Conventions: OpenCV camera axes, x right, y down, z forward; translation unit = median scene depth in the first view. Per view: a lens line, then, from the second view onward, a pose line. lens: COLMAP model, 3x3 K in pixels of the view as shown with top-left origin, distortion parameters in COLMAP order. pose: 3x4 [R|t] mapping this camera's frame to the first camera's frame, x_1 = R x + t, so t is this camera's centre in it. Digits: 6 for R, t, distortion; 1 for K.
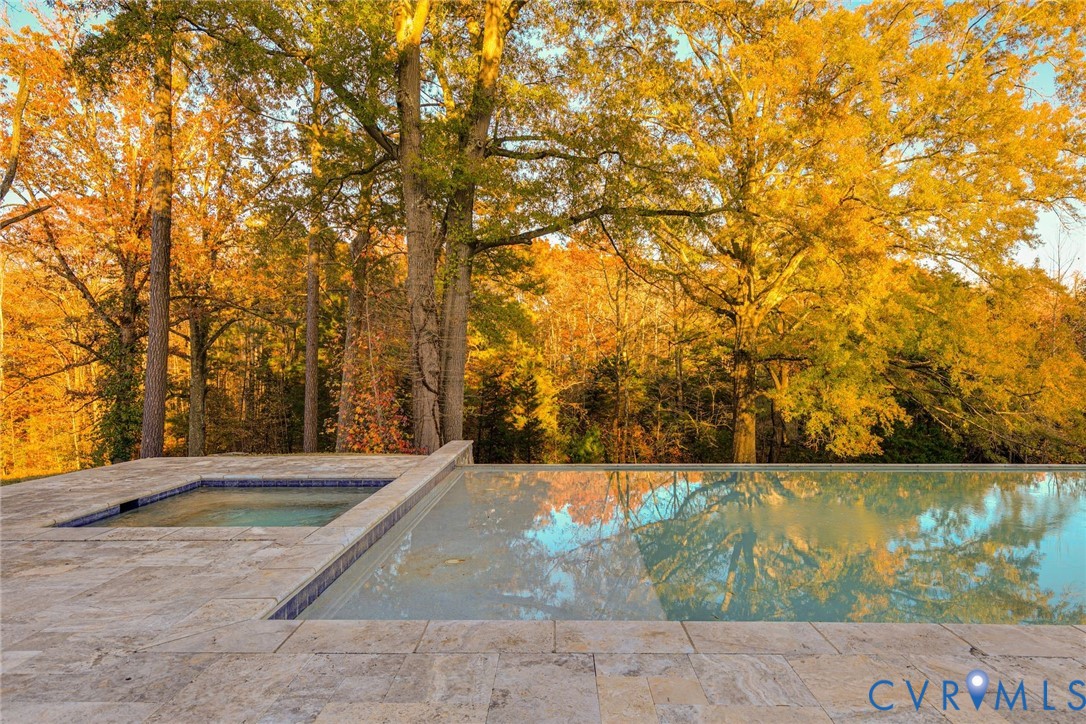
lens RADIAL K [[605.6, 0, 541.0], [0, 605.6, 364.1], [0, 0, 1]] dist [0.005979, 0.000019]
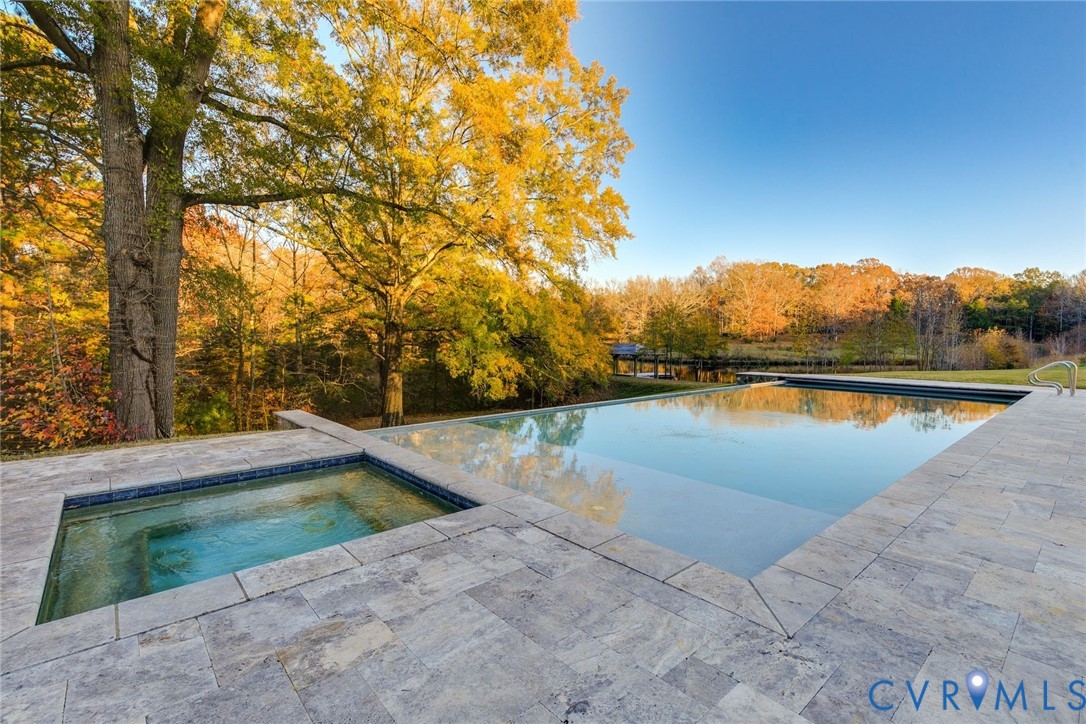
lens RADIAL K [[494.4, 0, 515.7], [0, 494.4, 343.7], [0, 0, 1]] dist [0.010503, -0.001114]
pose [[0.743017, 0.001466, 0.669270, -0.262344], [-0.015728, 0.999760, 0.015271, 0.002320], [-0.669087, -0.021873, 0.742862, 0.126323]]
